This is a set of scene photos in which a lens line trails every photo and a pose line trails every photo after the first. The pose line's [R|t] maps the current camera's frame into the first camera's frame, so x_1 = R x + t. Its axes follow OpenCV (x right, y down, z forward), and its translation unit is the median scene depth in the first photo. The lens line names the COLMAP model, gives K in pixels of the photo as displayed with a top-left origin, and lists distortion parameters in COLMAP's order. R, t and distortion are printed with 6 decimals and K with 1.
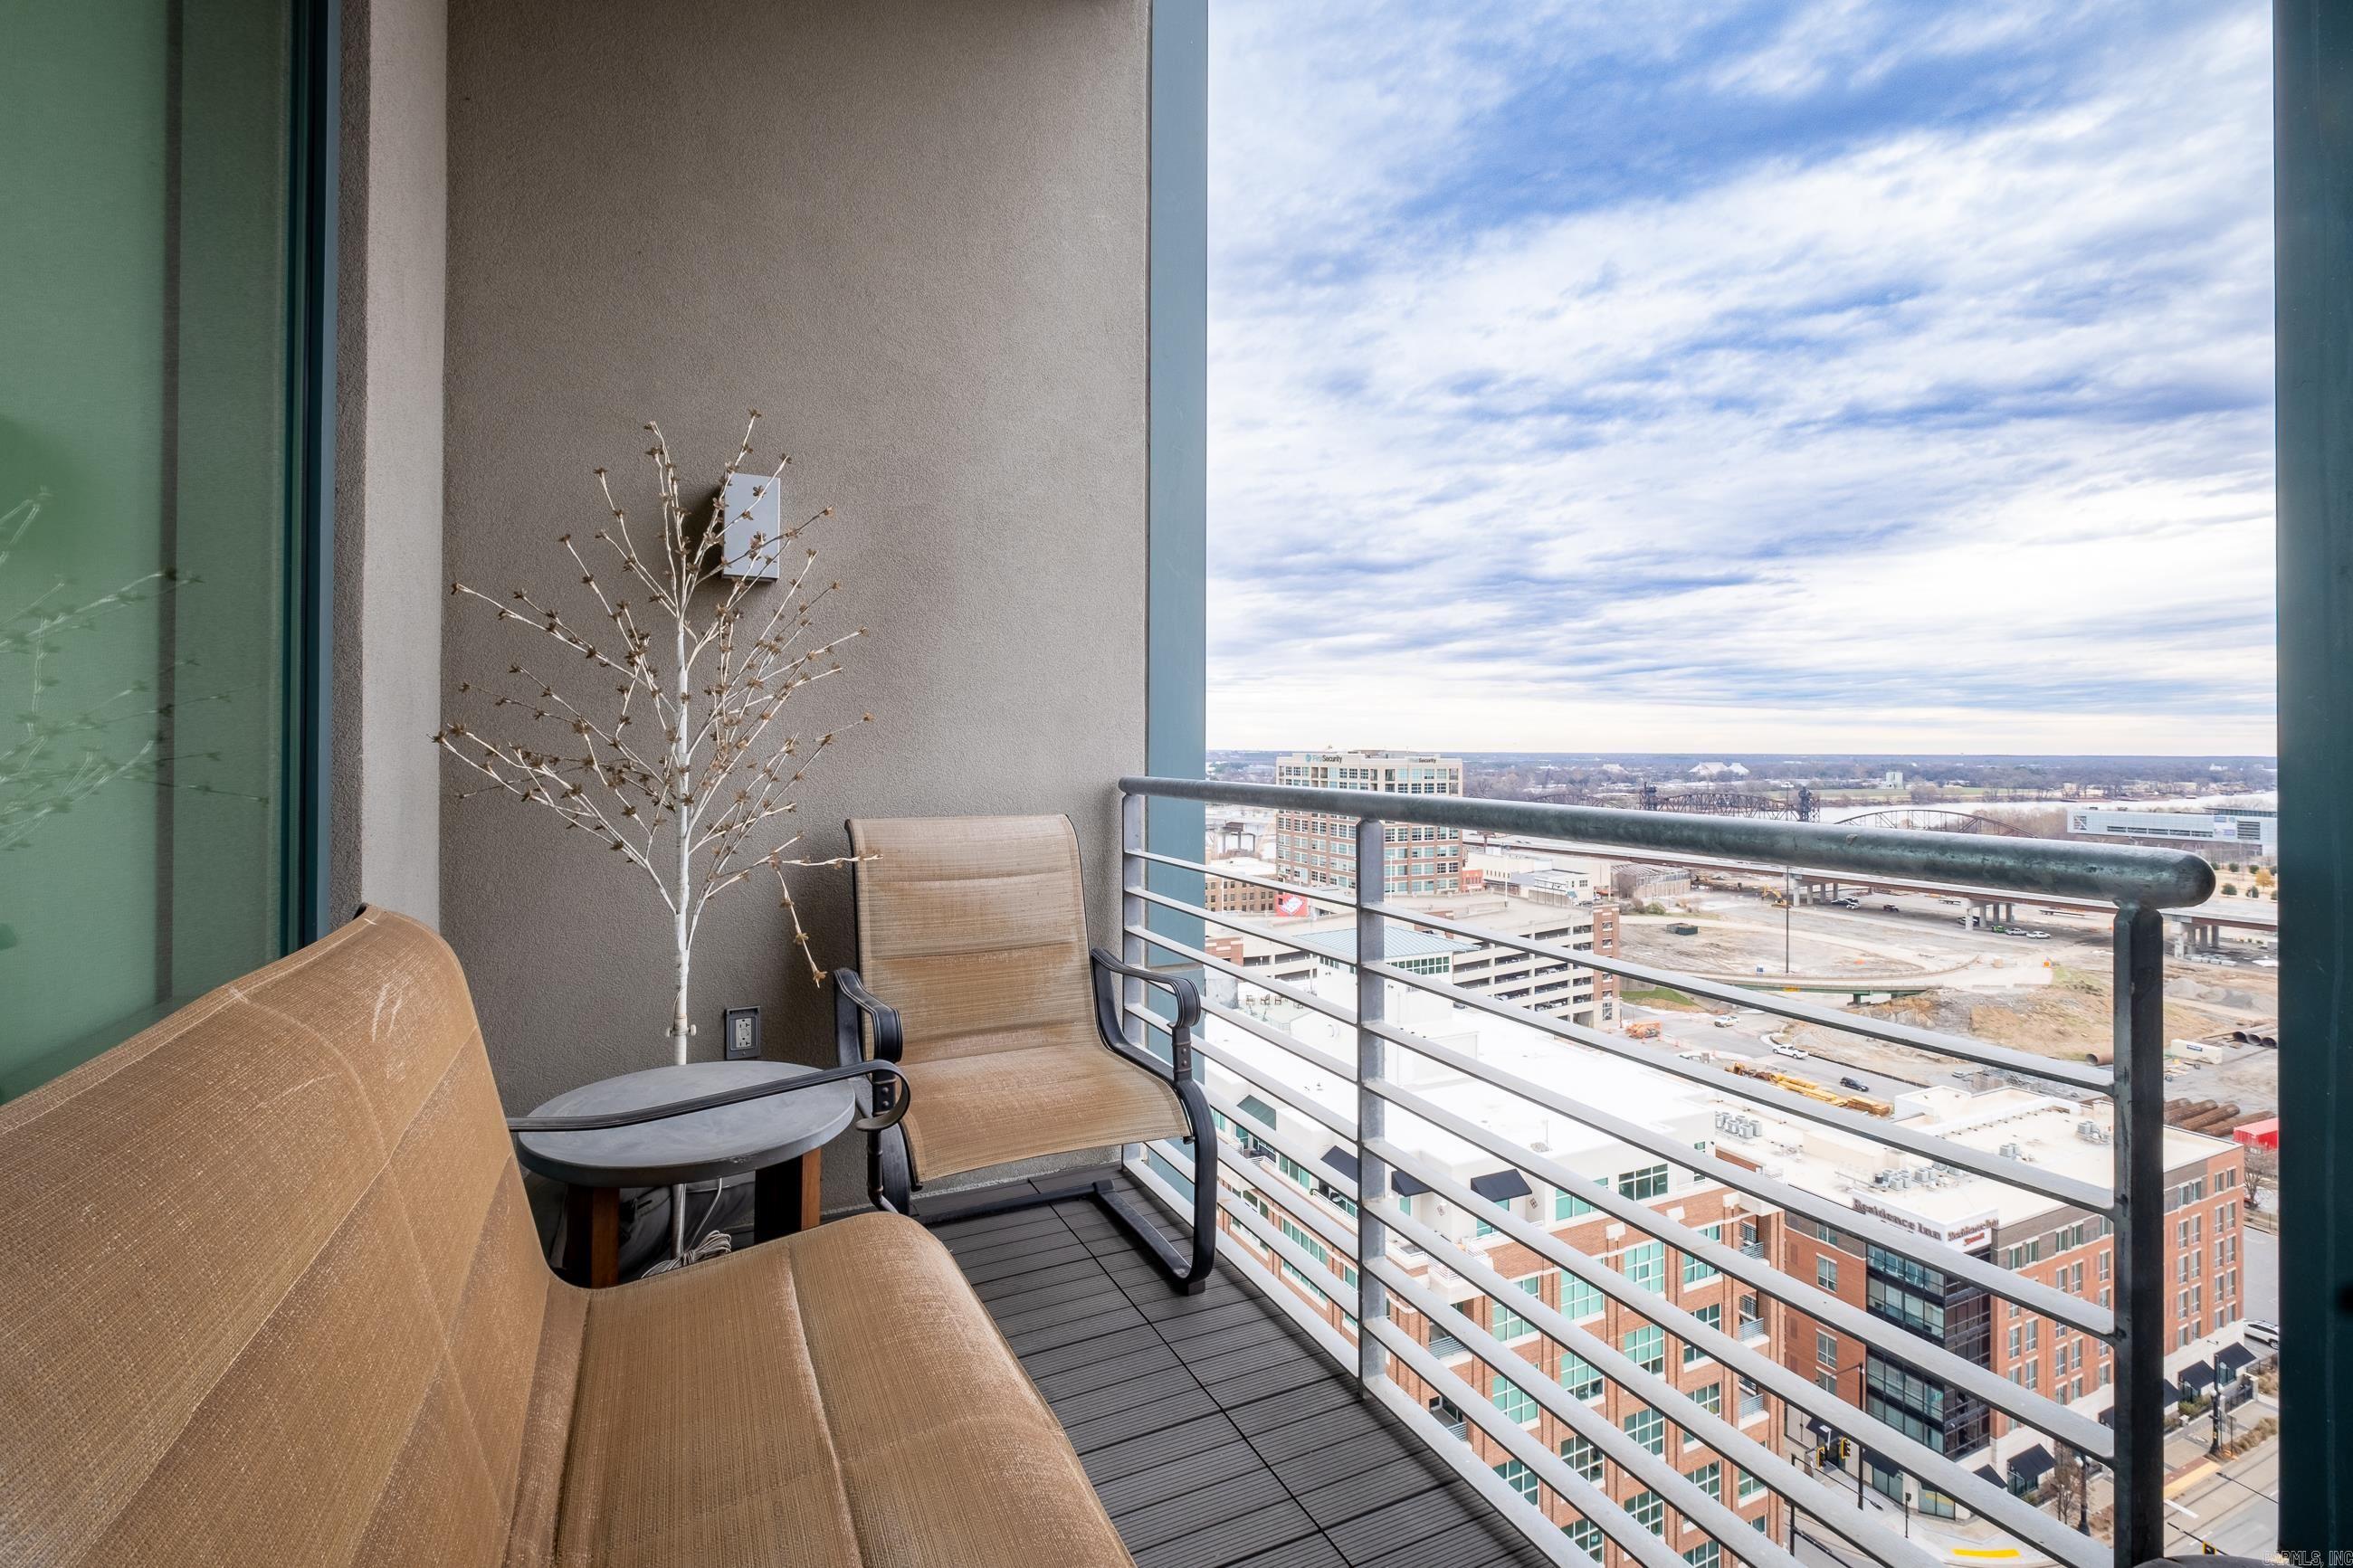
lens RADIAL K [[1046.5, 0, 1172.7], [0, 1046.5, 747.2], [0, 0, 1]] dist [0.003271, -0.004021]
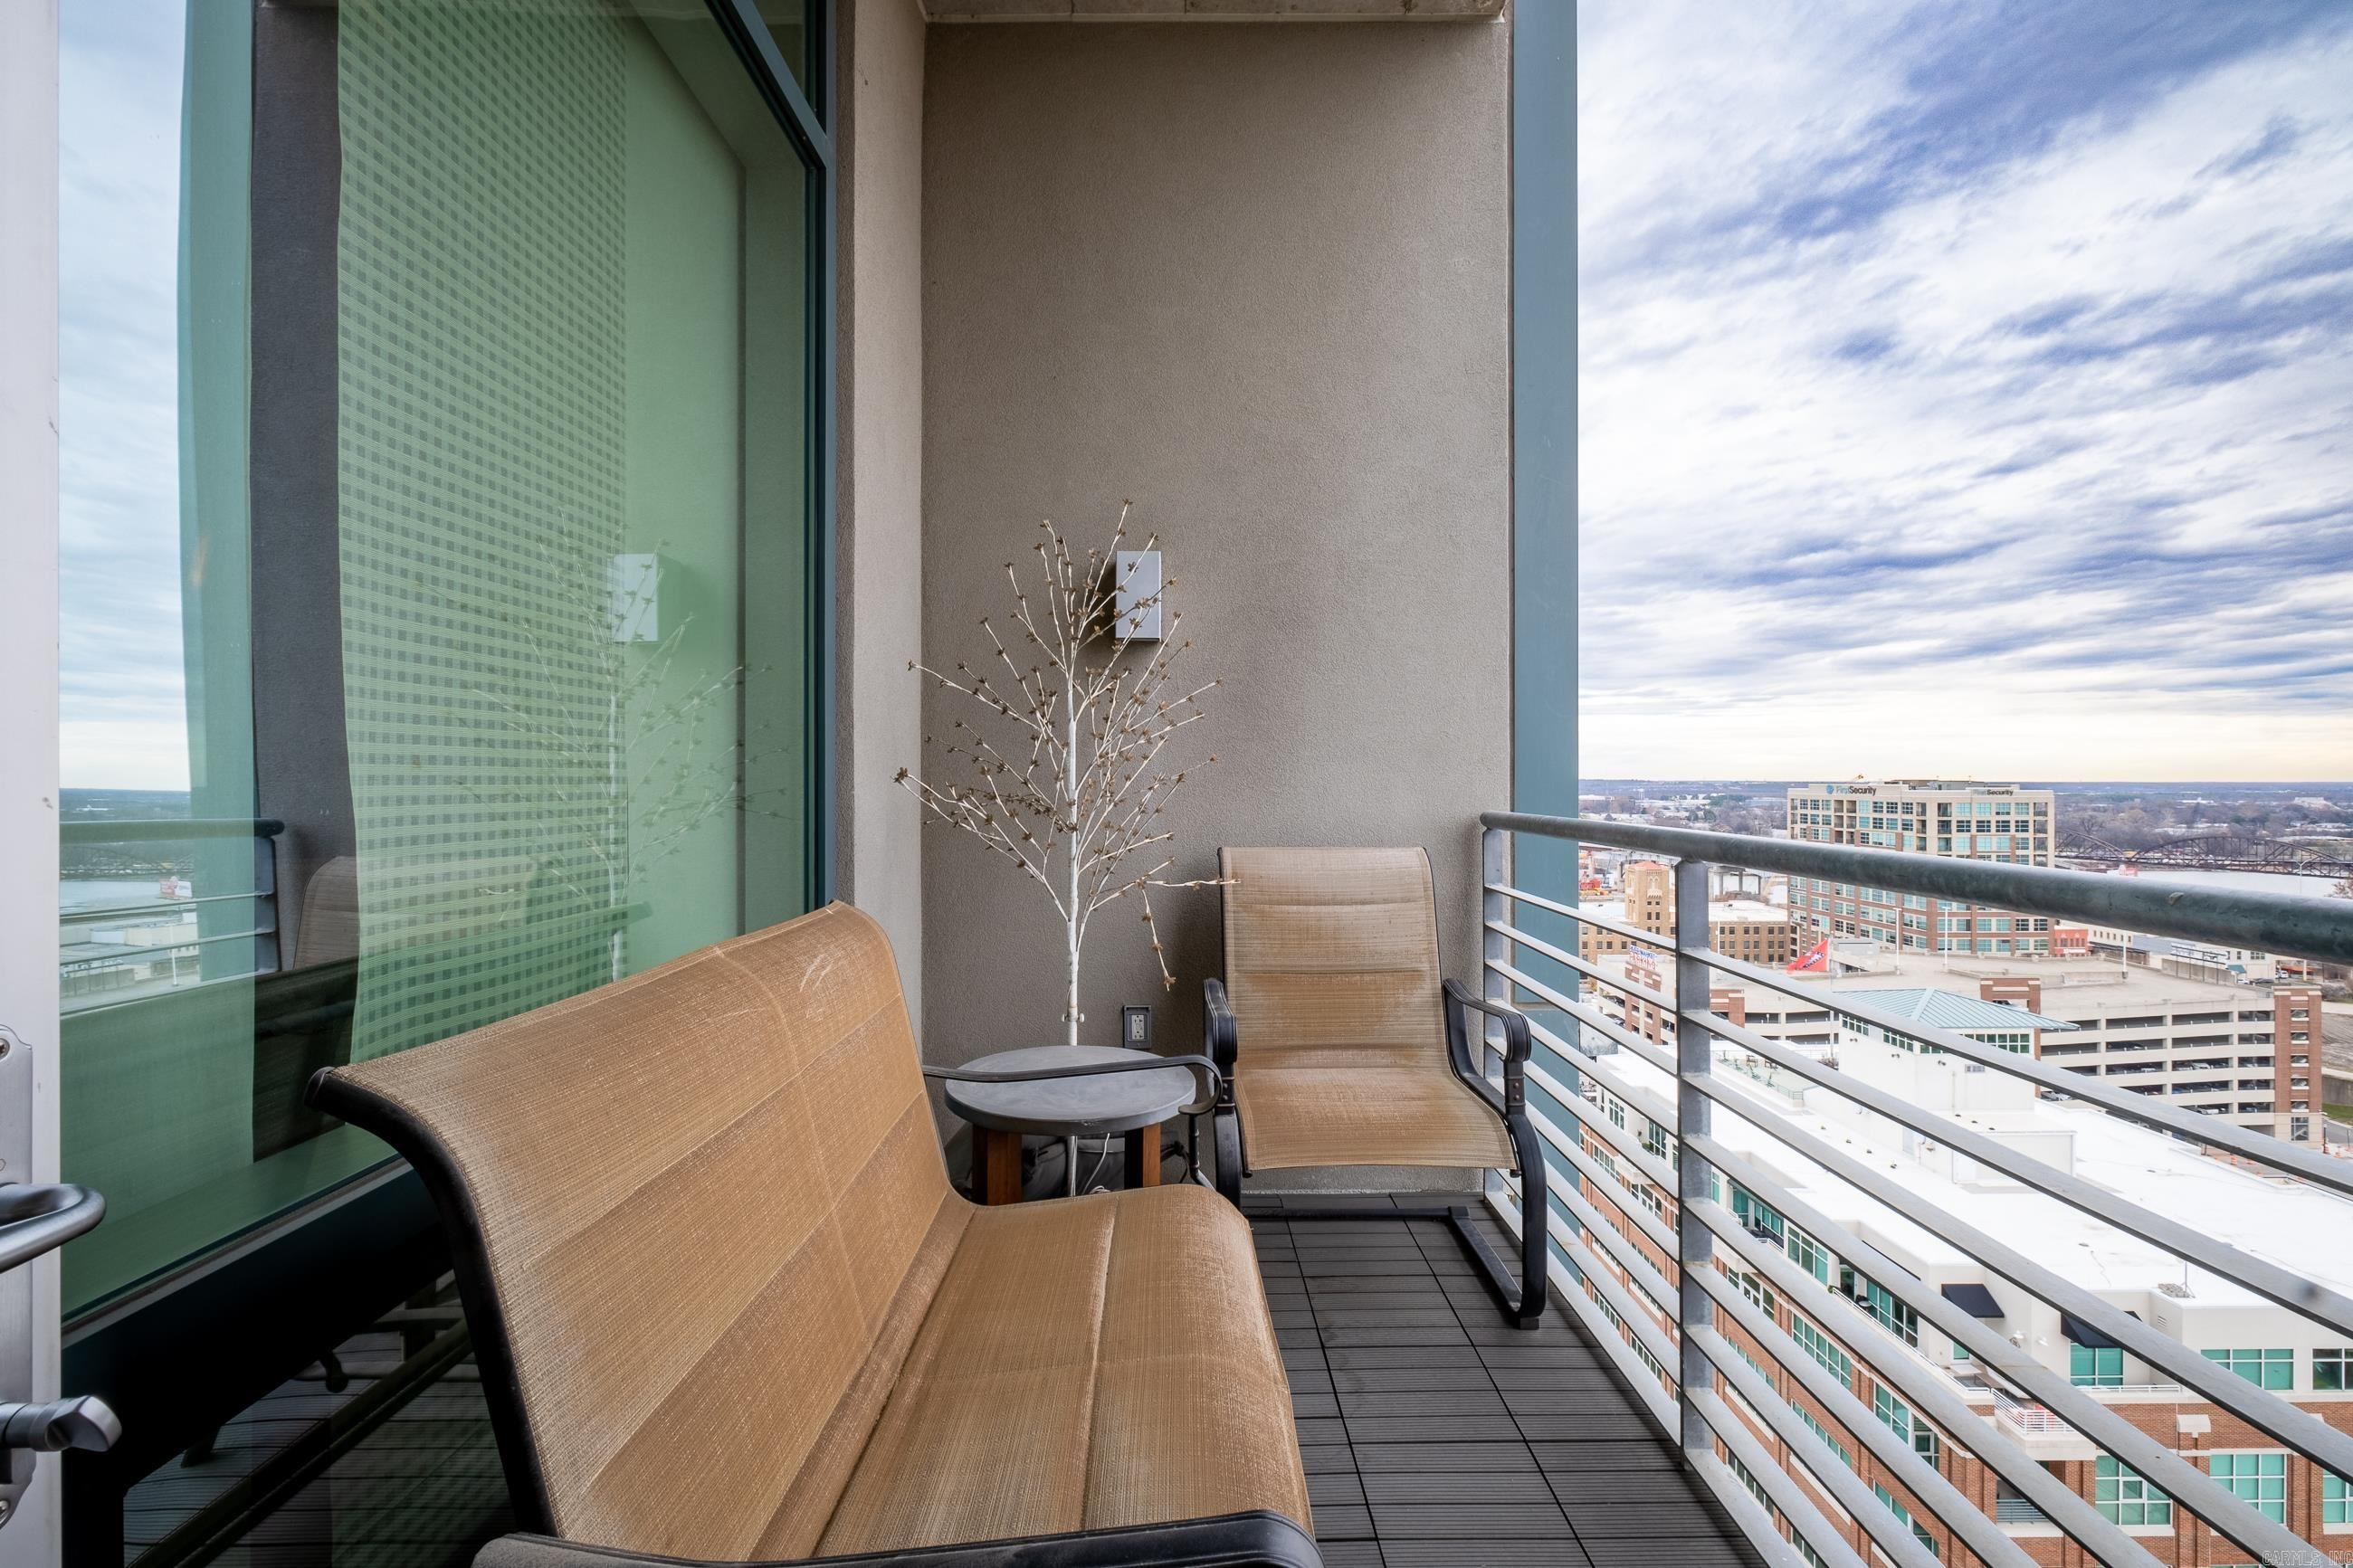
lens RADIAL K [[1032.2, 0, 1176.5], [0, 1032.2, 784.0], [0, 0, 1]] dist [-0.002674, 0.000072]
pose [[0.906236, -0.002527, -0.422764, 0.119199], [0.004730, 0.999980, 0.004163, -0.004092], [0.422745, -0.005772, 0.906230, -0.028342]]
